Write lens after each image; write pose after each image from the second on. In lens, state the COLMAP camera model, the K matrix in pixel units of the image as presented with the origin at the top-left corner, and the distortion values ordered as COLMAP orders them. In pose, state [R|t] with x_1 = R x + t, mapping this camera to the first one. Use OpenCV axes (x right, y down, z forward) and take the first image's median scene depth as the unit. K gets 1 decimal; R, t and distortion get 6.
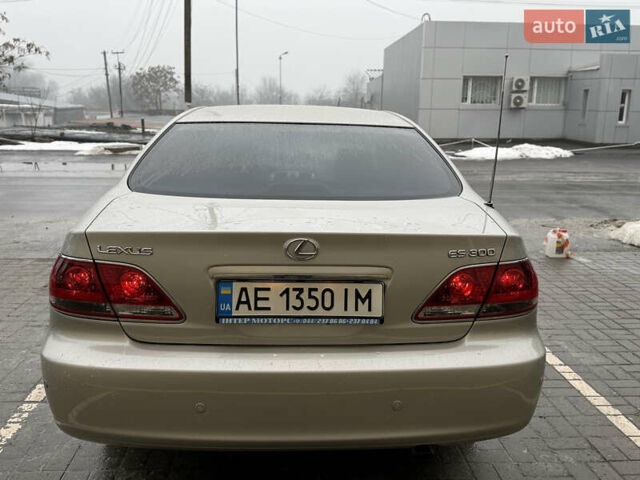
lens RADIAL K [[614.8, 0, 320.0], [0, 614.8, 240.0], [0, 0, 1]] dist [0.183659, -0.378115]
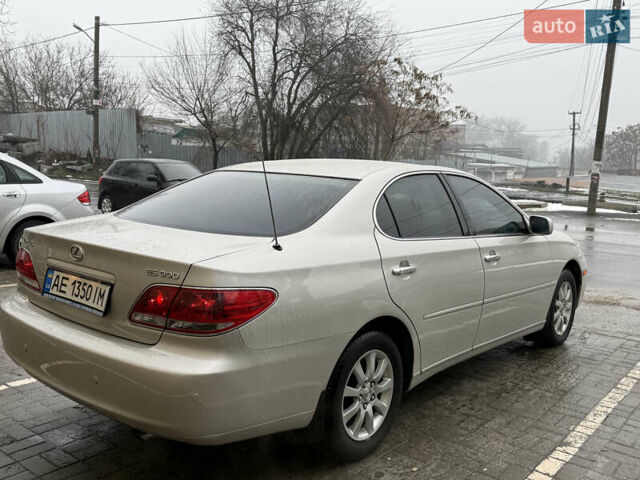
lens RADIAL K [[614.8, 0, 320.0], [0, 614.8, 240.0], [0, 0, 1]] dist [0.183659, -0.378115]
pose [[0.723333, 0.092417, -0.684287, 0.143002], [-0.155794, 0.987292, -0.031344, -0.005816], [0.672695, 0.129279, 0.728539, 0.035796]]
